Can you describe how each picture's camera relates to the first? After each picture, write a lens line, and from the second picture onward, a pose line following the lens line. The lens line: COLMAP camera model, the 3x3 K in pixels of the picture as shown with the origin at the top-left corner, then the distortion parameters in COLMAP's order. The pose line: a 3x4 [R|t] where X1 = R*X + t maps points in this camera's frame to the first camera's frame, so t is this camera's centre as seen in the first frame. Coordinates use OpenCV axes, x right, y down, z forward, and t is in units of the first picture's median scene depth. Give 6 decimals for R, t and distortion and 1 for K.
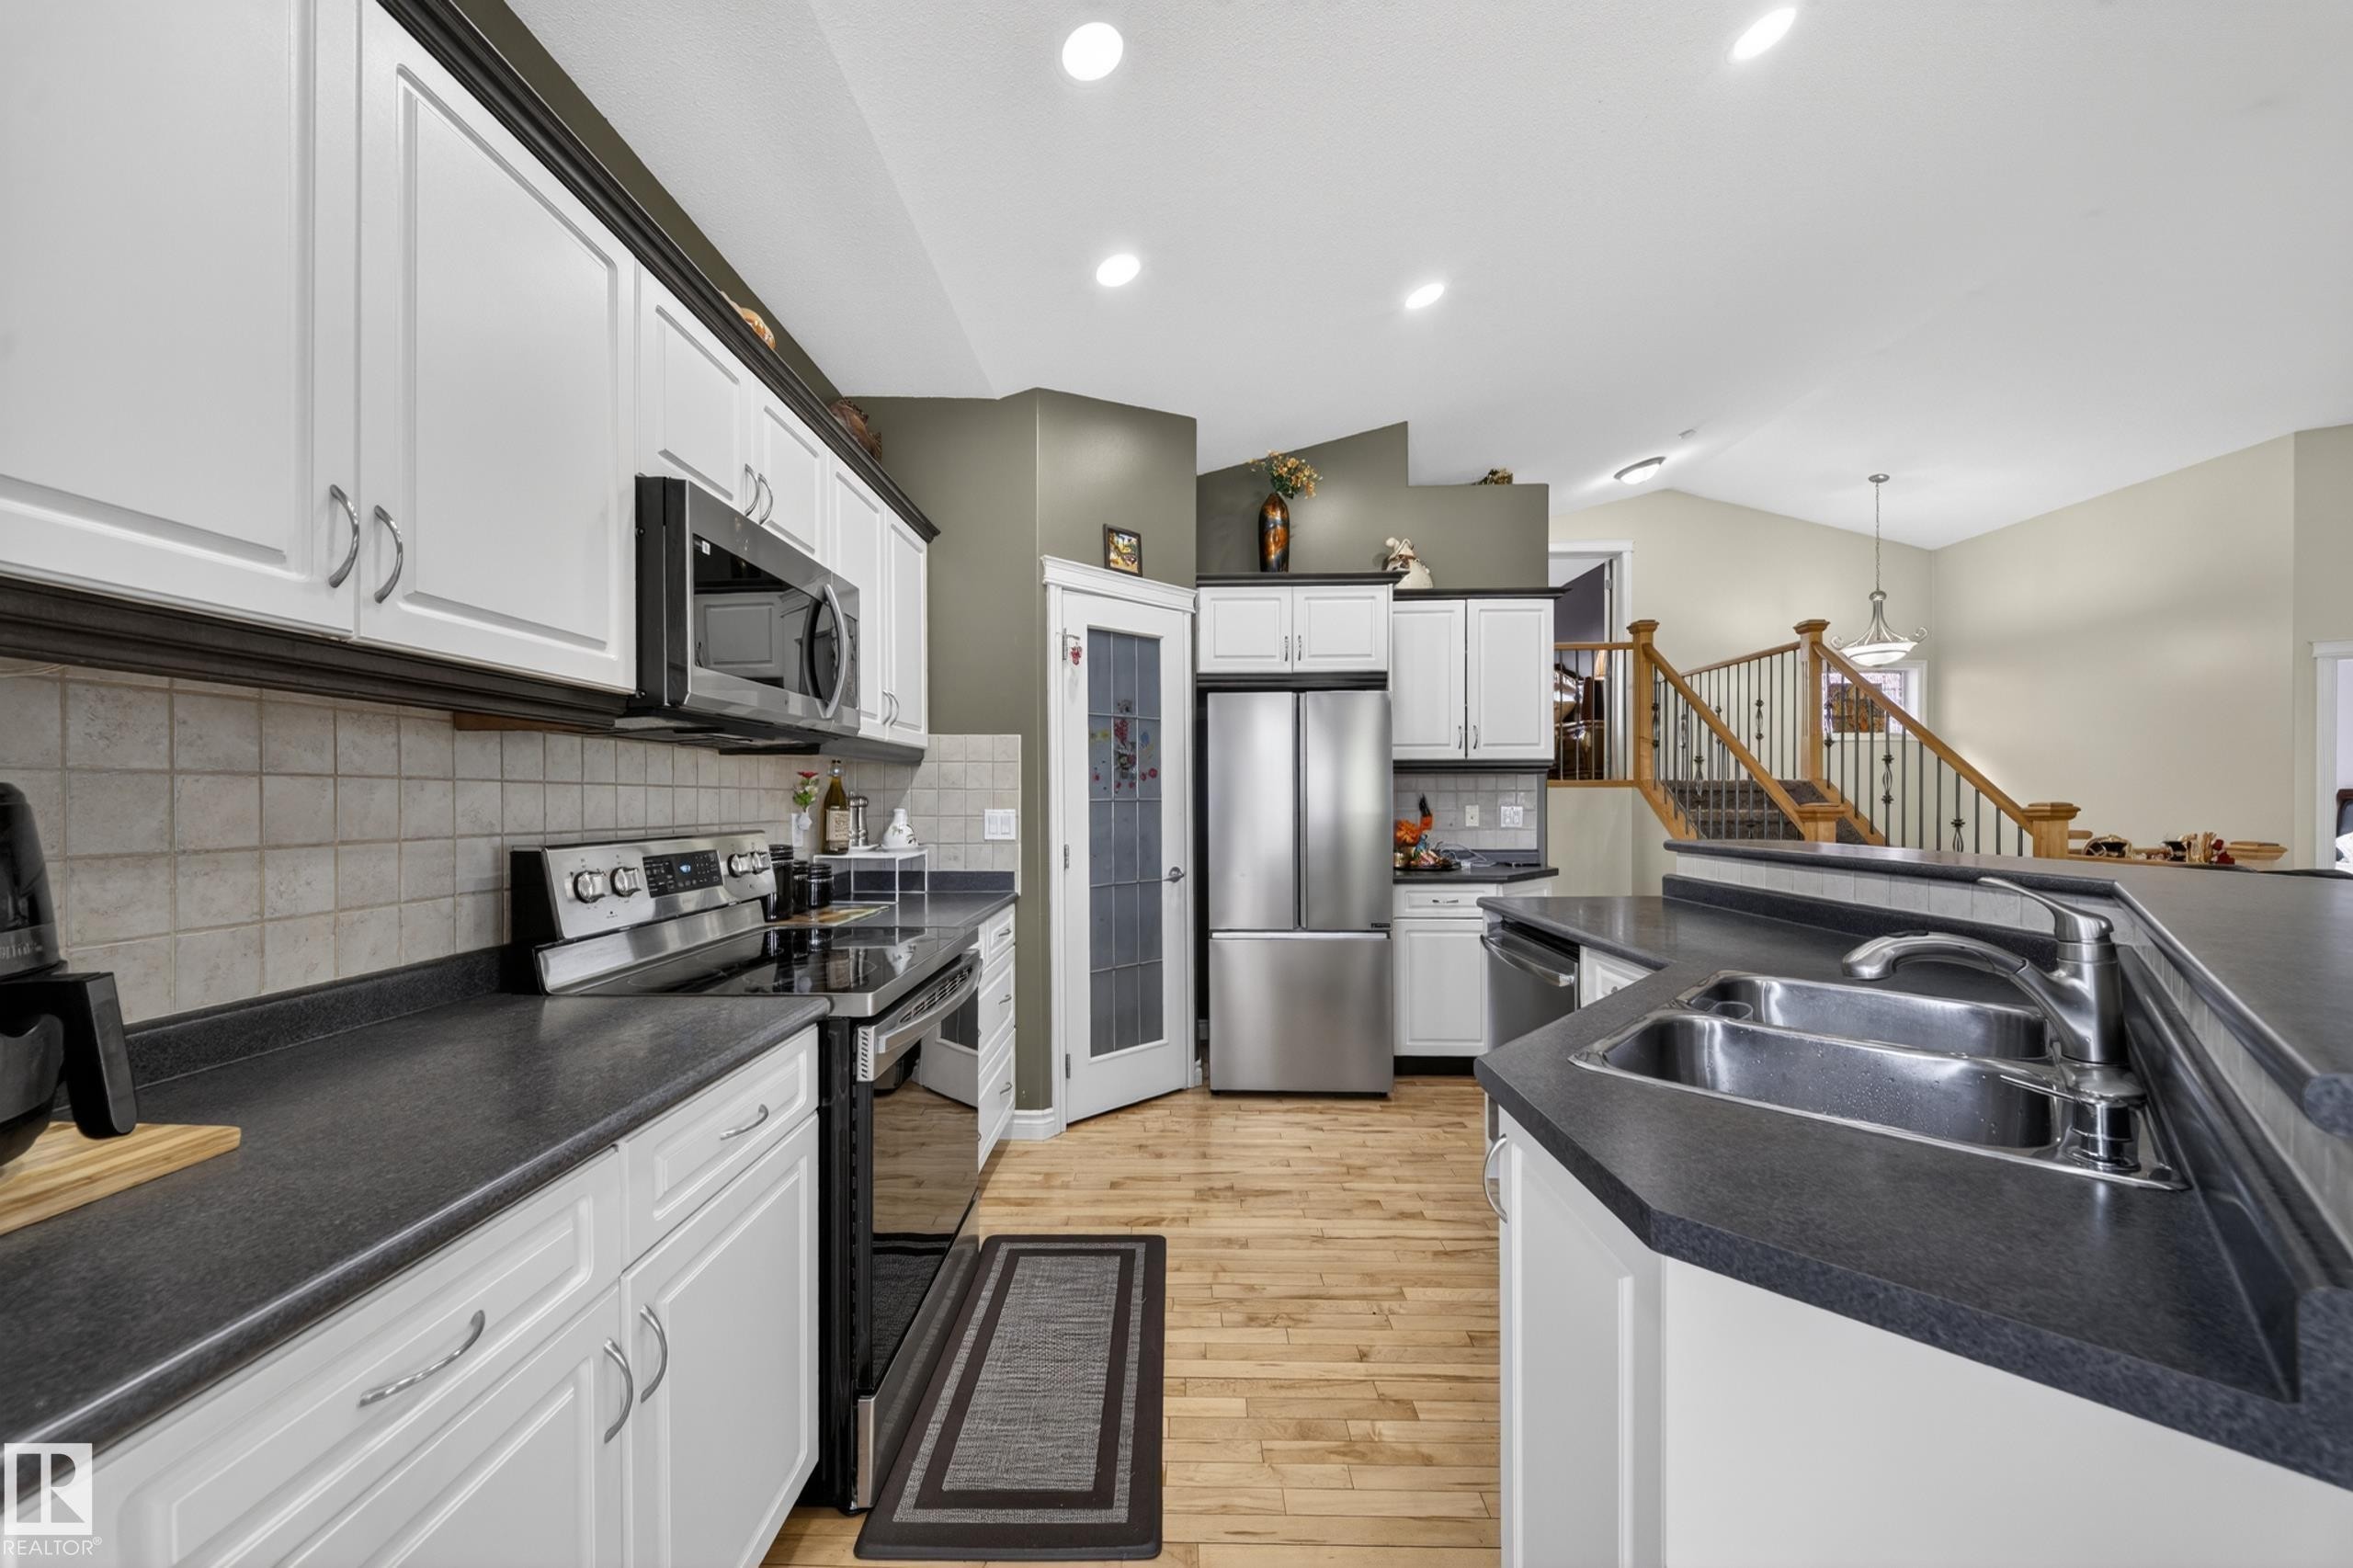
lens RADIAL K [[830.2, 0, 1174.4], [0, 830.2, 804.5], [0, 0, 1]] dist [-0.000808, -0.002196]
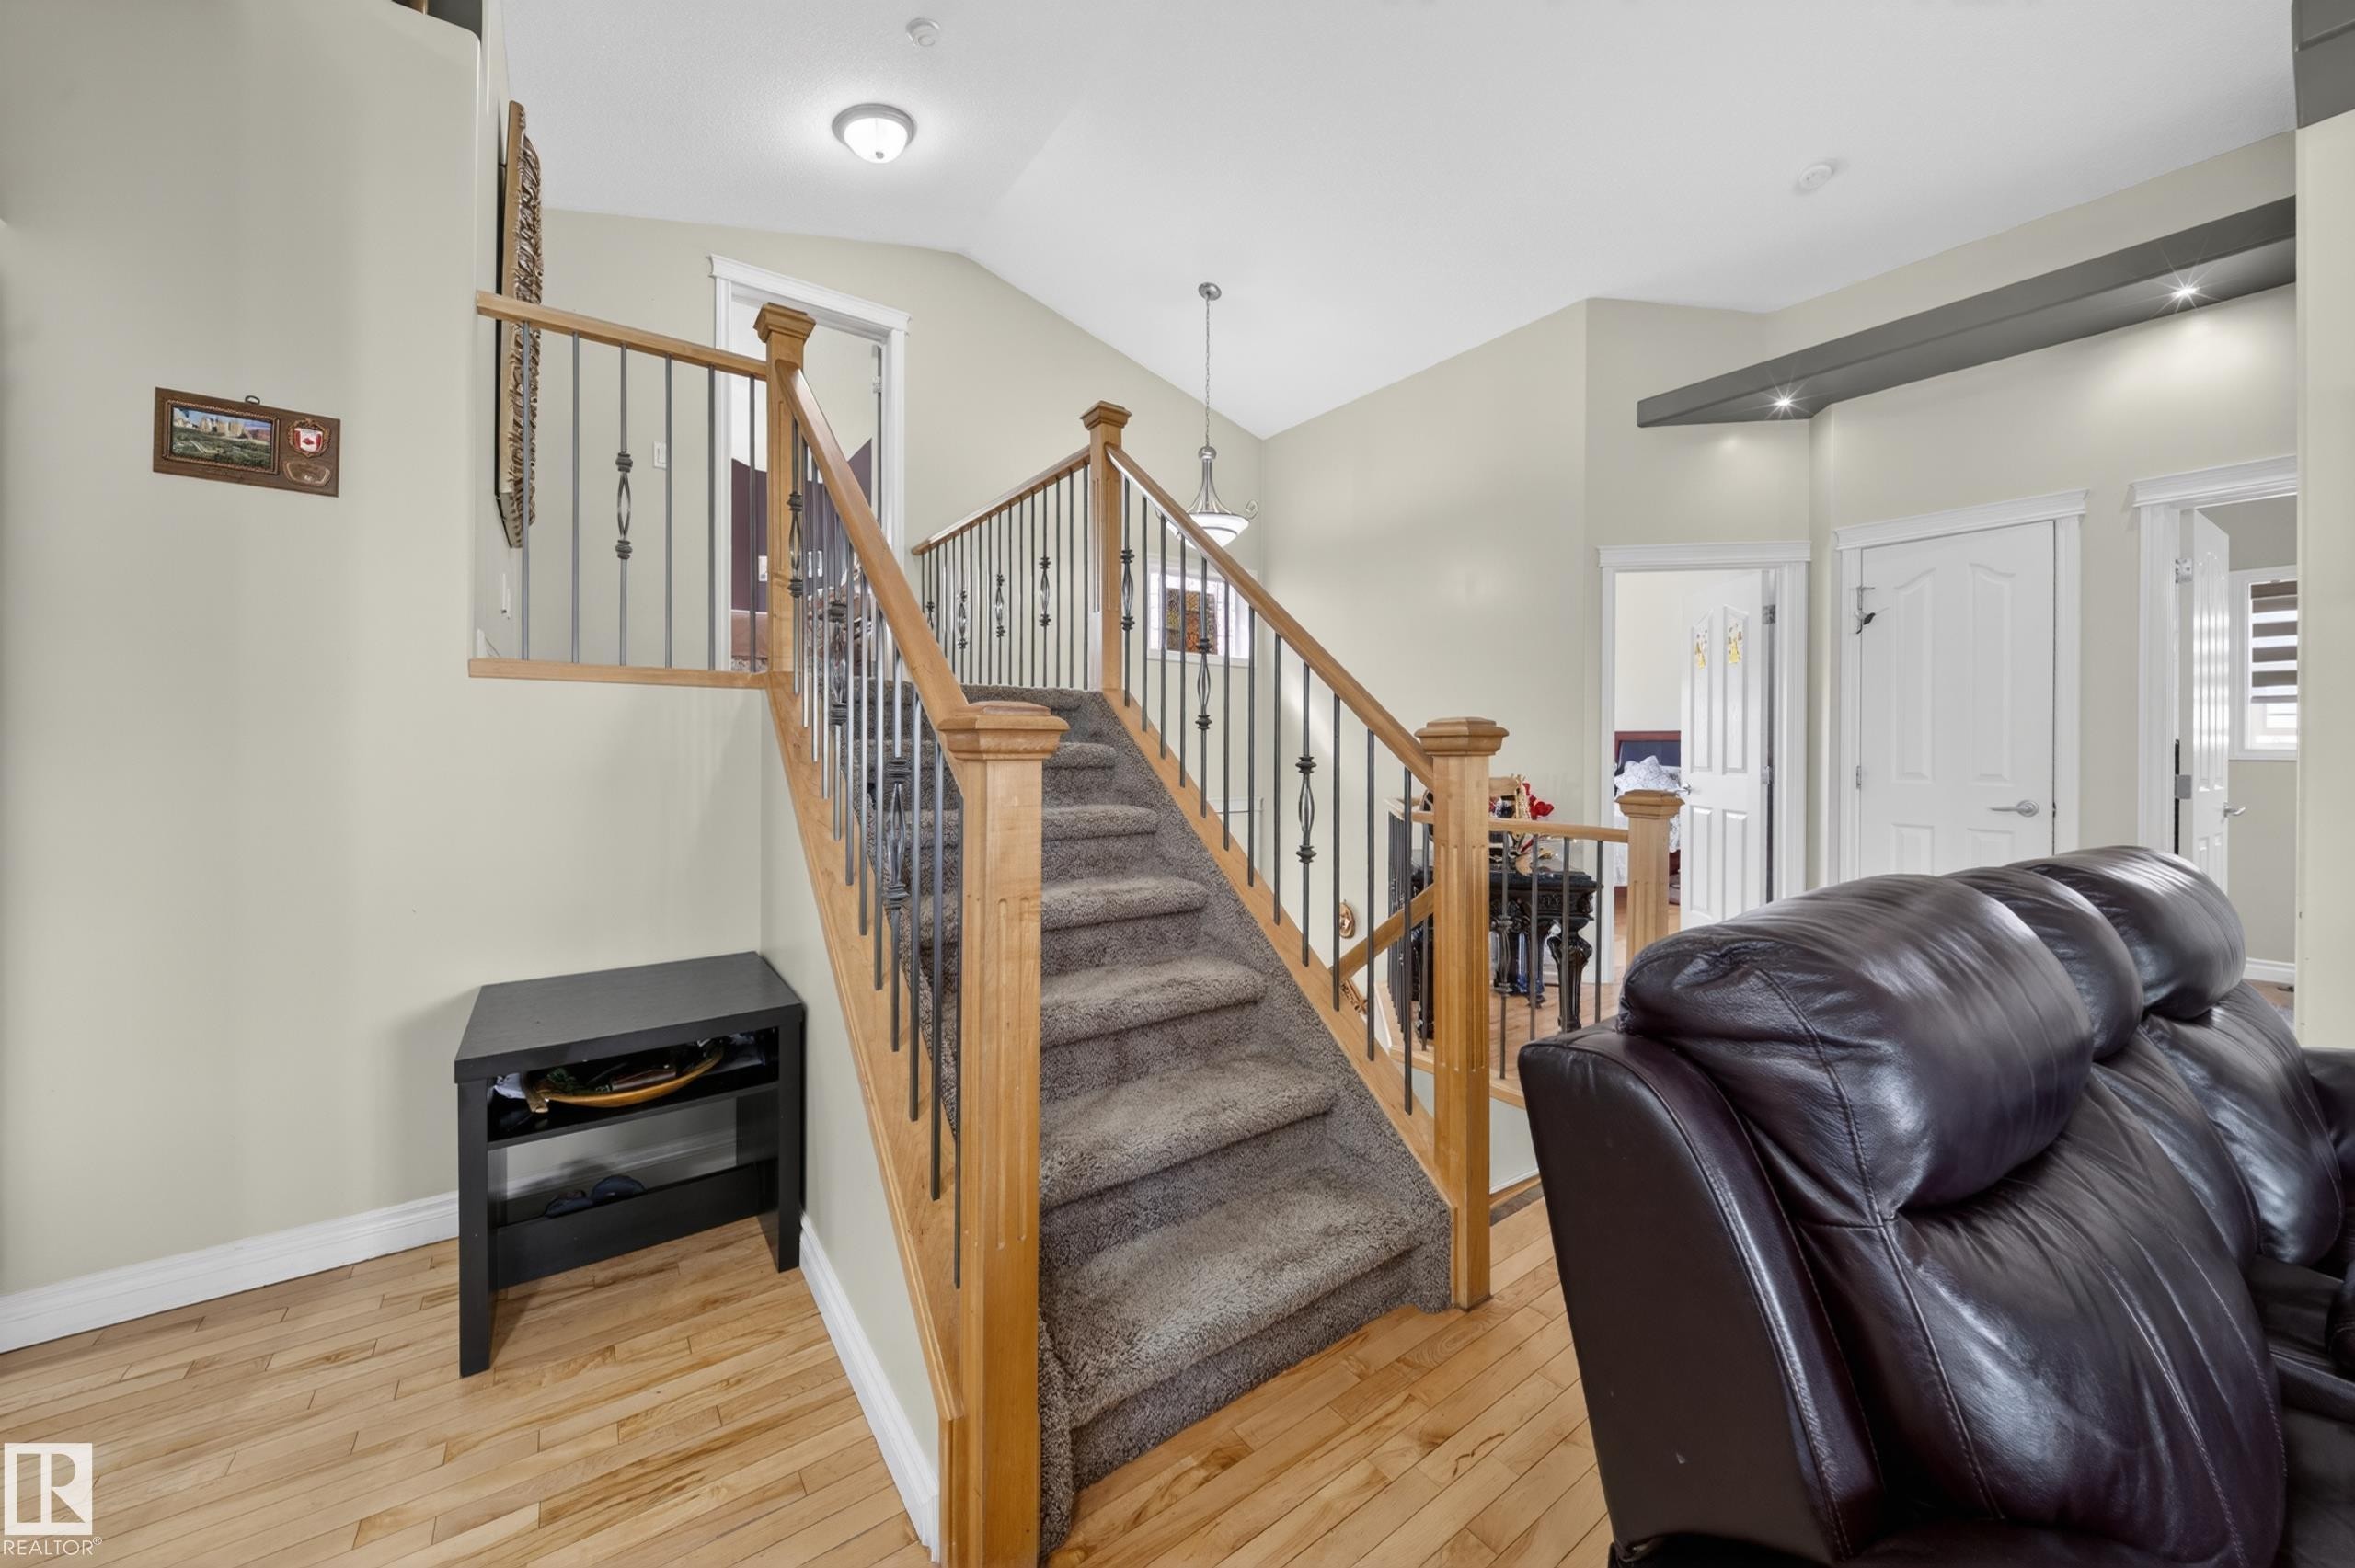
lens RADIAL K [[830.8, 0, 1171.9], [0, 830.8, 759.2], [0, 0, 1]] dist [-0.000808, -0.002196]
pose [[0.802126, -0.000006, 0.597155, 0.465107], [-0.005788, 0.999953, 0.007785, 0.012635], [-0.597127, -0.009701, 0.802088, 0.515891]]
